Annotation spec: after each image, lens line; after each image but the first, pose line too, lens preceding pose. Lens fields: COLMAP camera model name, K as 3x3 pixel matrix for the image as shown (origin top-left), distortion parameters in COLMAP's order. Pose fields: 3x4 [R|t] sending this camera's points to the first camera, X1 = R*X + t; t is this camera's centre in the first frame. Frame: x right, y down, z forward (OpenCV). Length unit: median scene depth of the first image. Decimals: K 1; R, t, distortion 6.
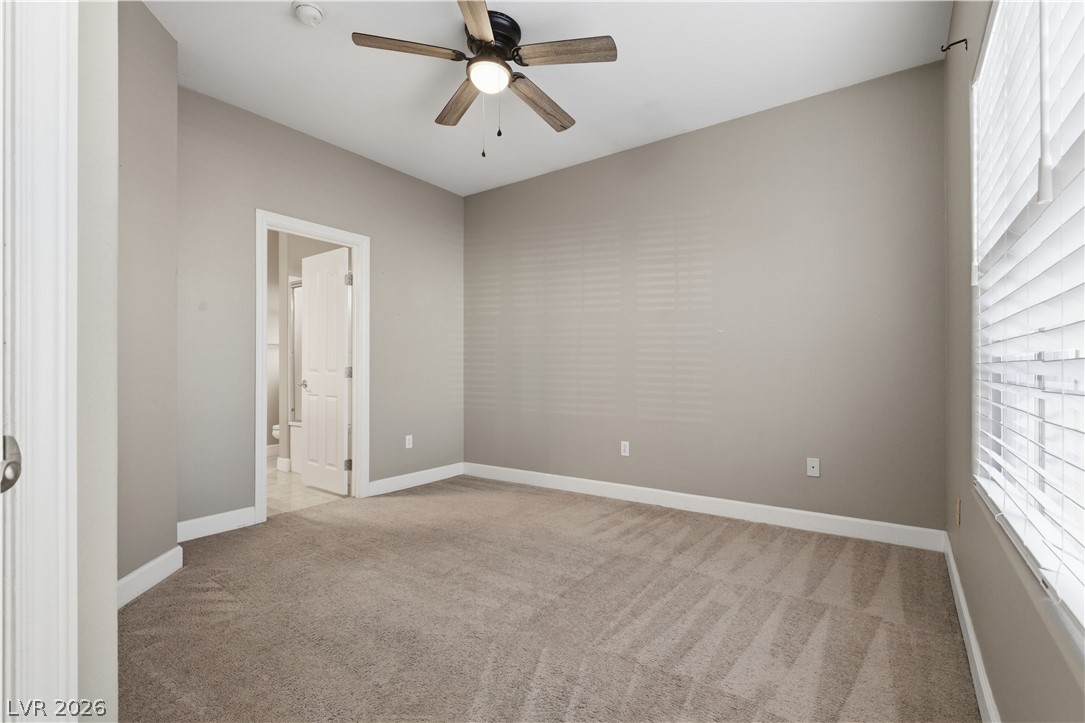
lens RADIAL K [[488.1, 0, 549.6], [0, 488.1, 364.9], [0, 0, 1]] dist [-0.004016, 0.001291]
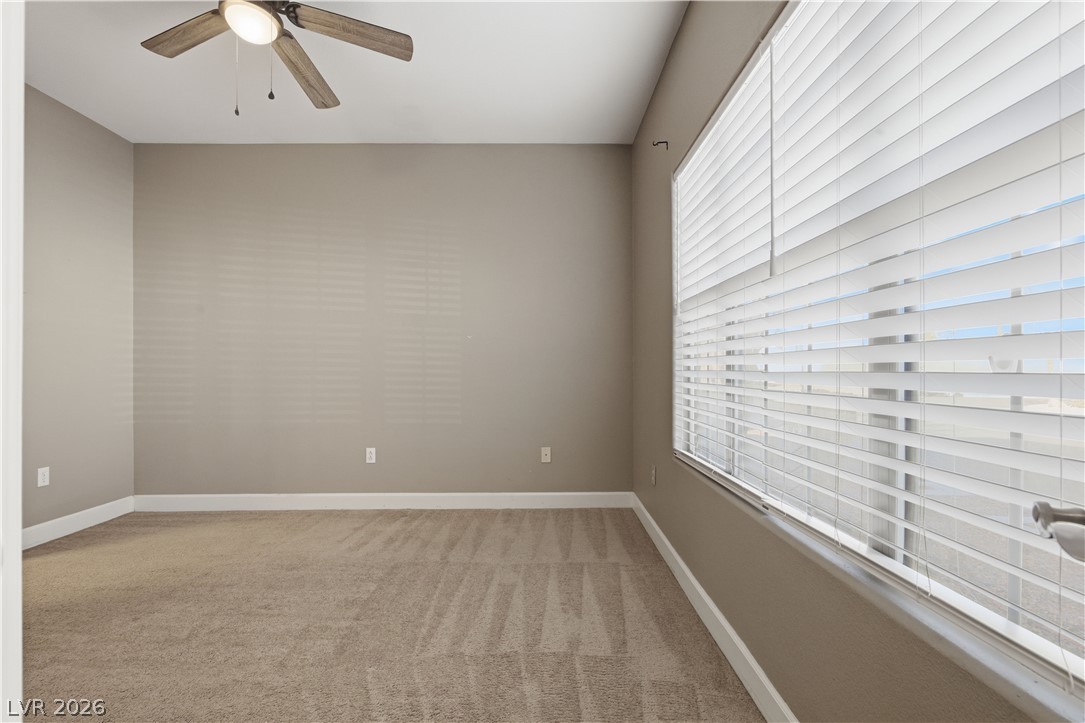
lens RADIAL K [[488.1, 0, 550.9], [0, 488.1, 366.5], [0, 0, 1]] dist [-0.004016, 0.001291]
pose [[0.813427, 0.005556, 0.581640, -0.174464], [-0.006676, 0.999978, -0.000215, -0.007759], [-0.581628, -0.003708, 0.813446, 0.025592]]
